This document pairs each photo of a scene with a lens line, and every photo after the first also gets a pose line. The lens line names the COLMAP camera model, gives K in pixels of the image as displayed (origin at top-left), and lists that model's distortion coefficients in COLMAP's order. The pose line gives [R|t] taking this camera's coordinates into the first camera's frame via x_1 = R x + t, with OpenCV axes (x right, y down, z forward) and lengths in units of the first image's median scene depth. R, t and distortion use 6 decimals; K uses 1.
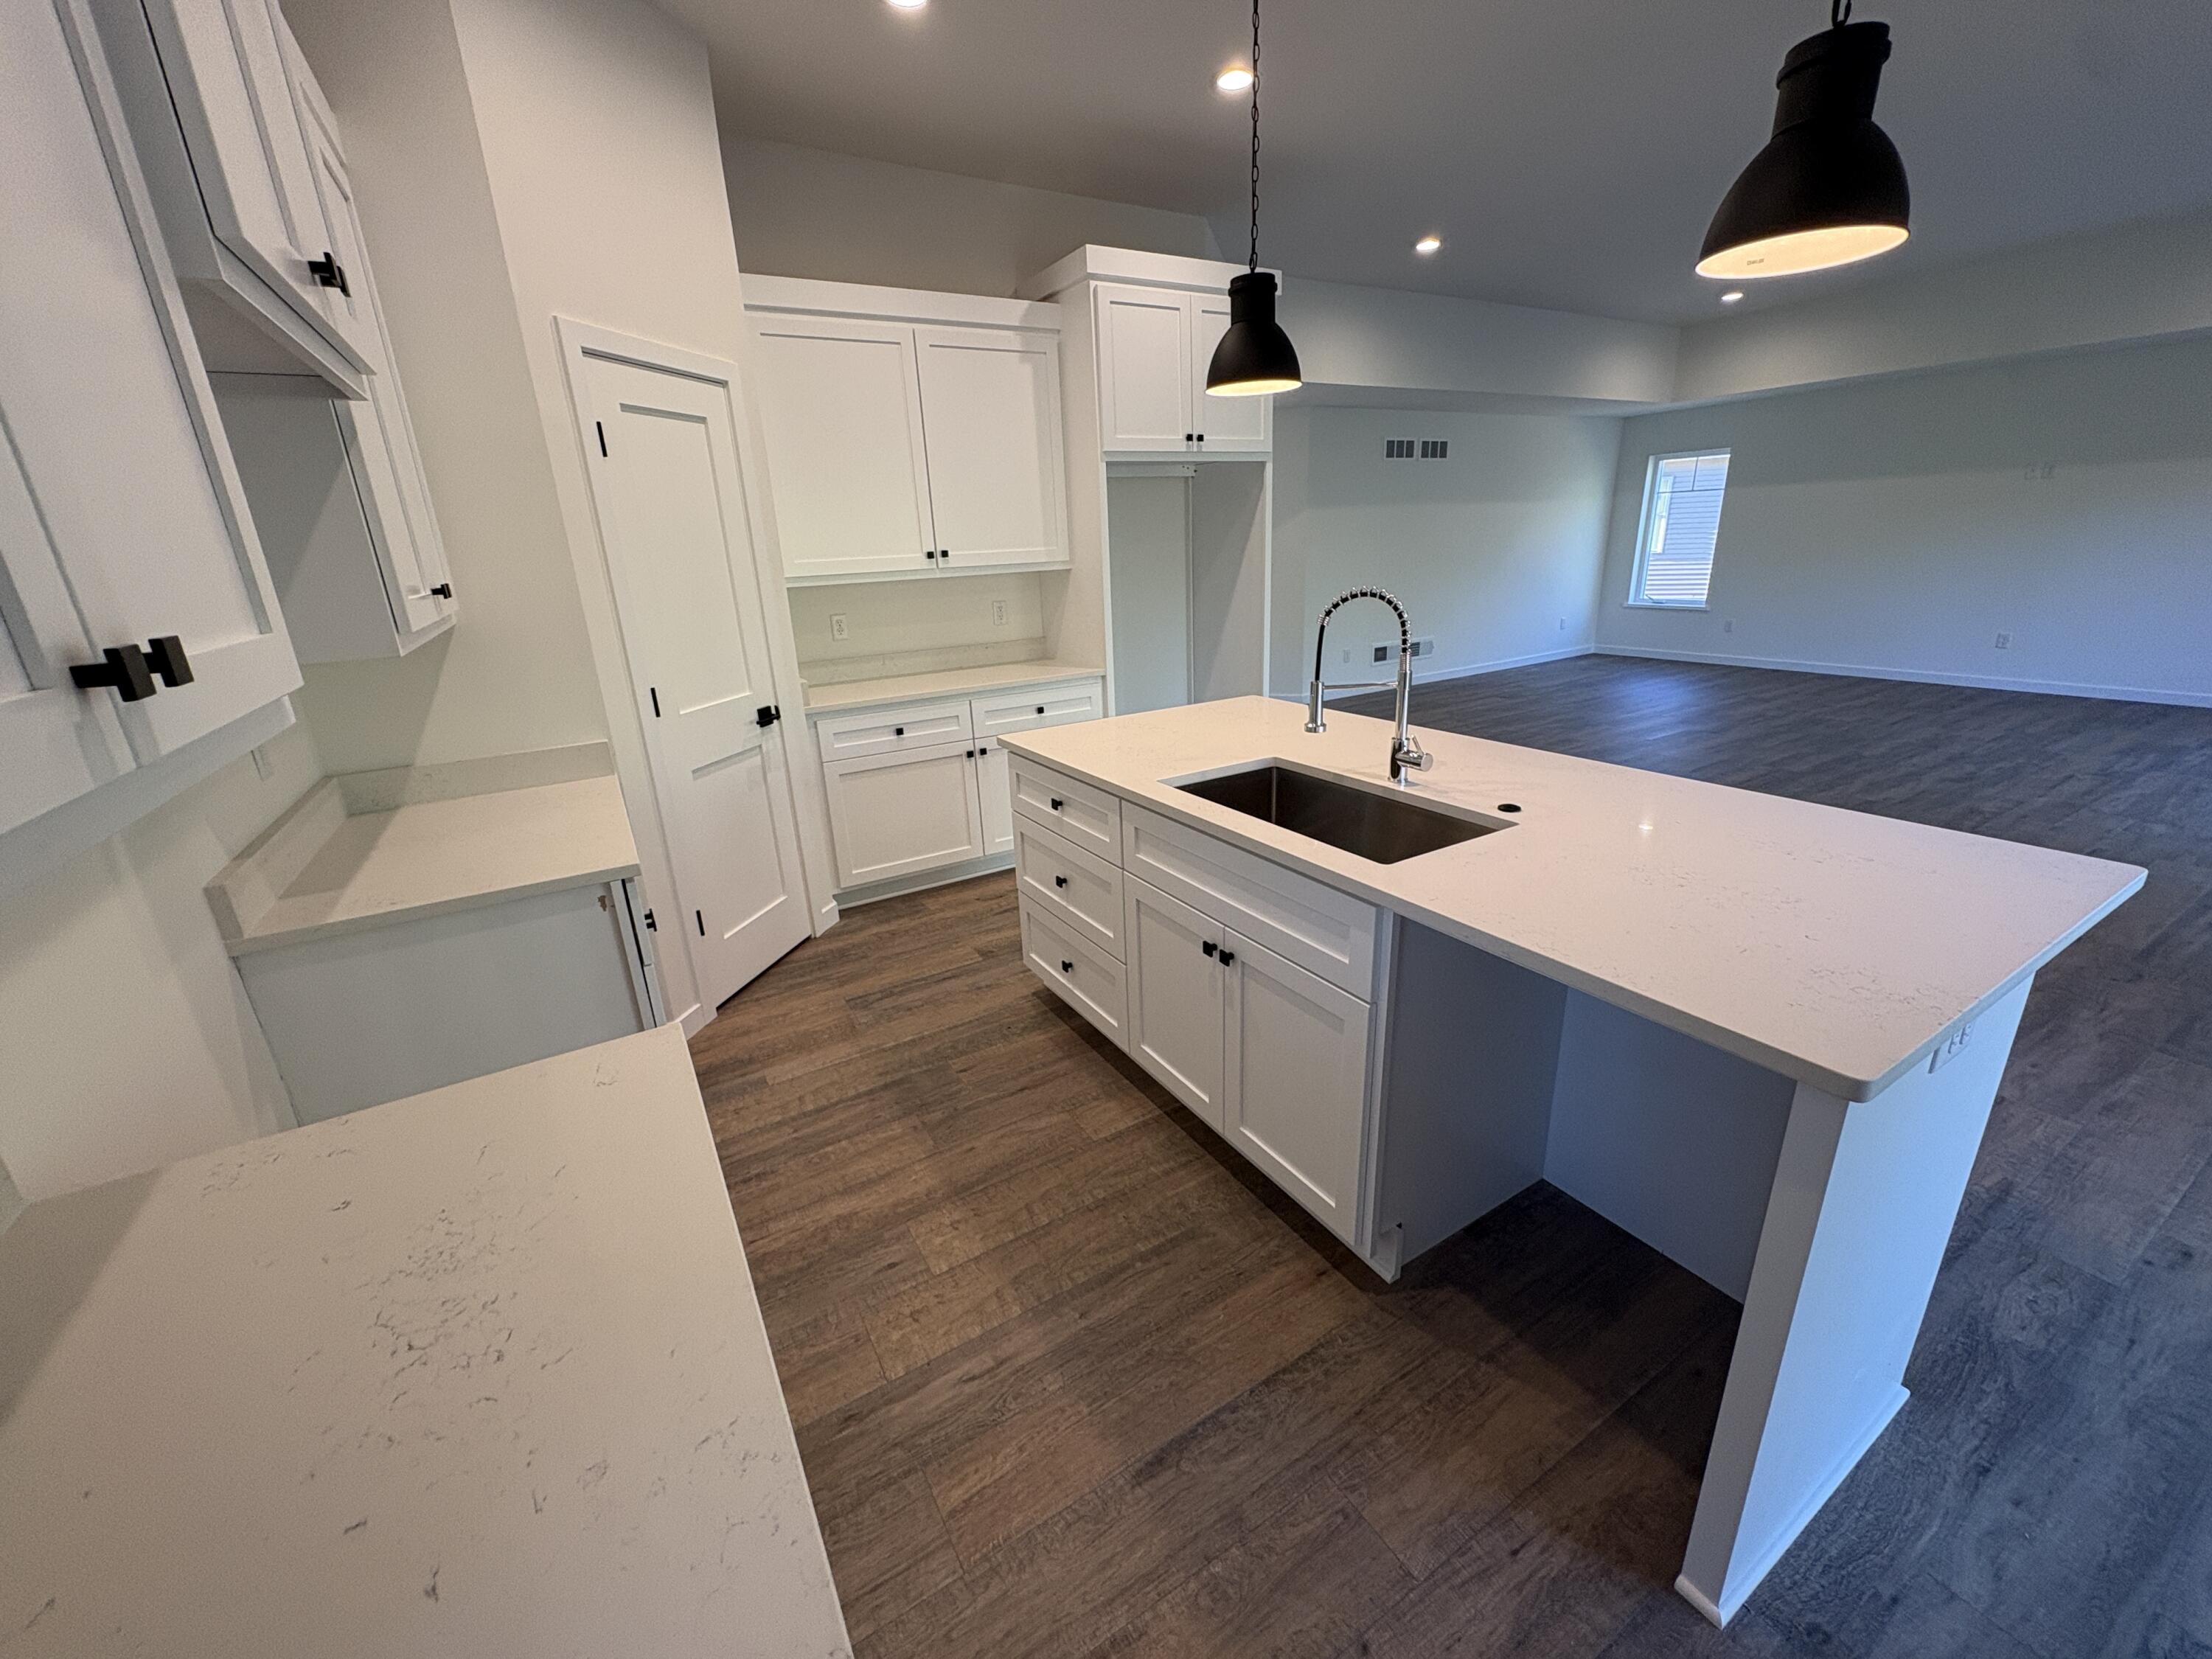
lens RADIAL K [[884.5, 0, 1106.0], [0, 884.5, 829.5], [0, 0, 1]] dist [0.000405, 0.000052]
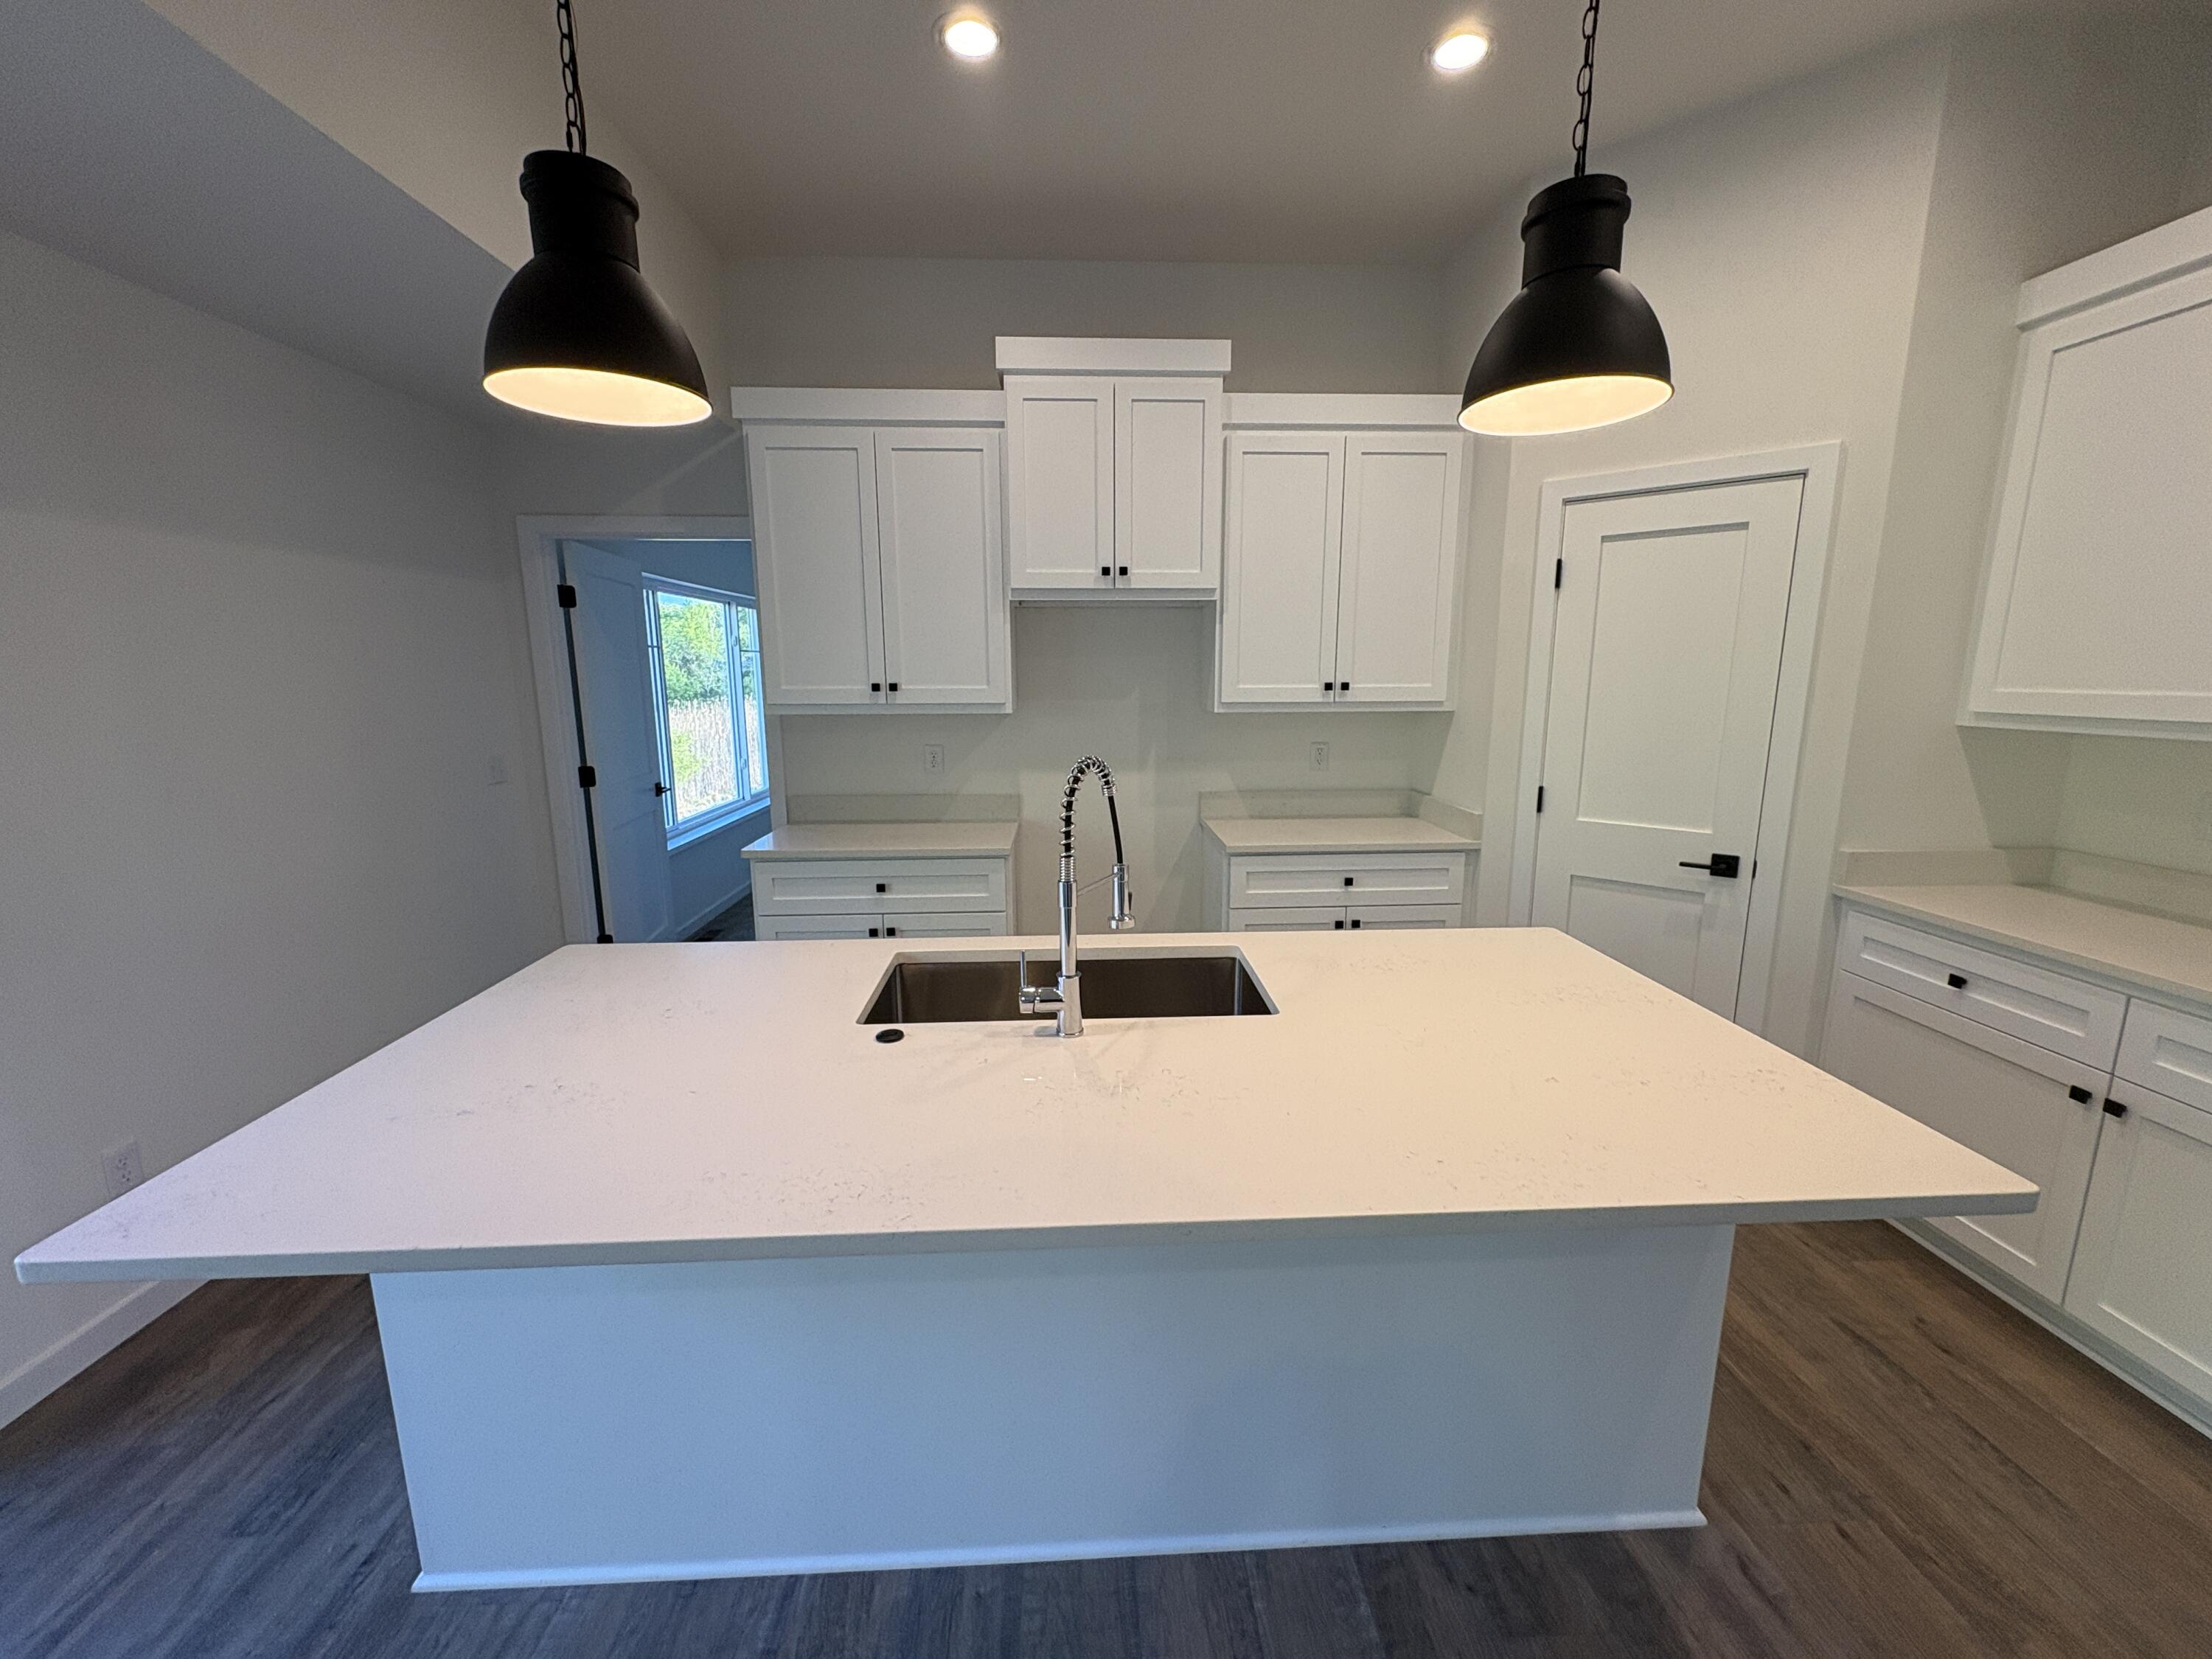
lens RADIAL K [[884.5, 0, 1106.0], [0, 884.5, 829.5], [0, 0, 1]] dist [0.000405, 0.000052]
pose [[-0.470500, 0.205555, -0.858124, 0.696873], [-0.255157, 0.899251, 0.355306, -0.361875], [0.844704, 0.386128, -0.370649, 0.956531]]
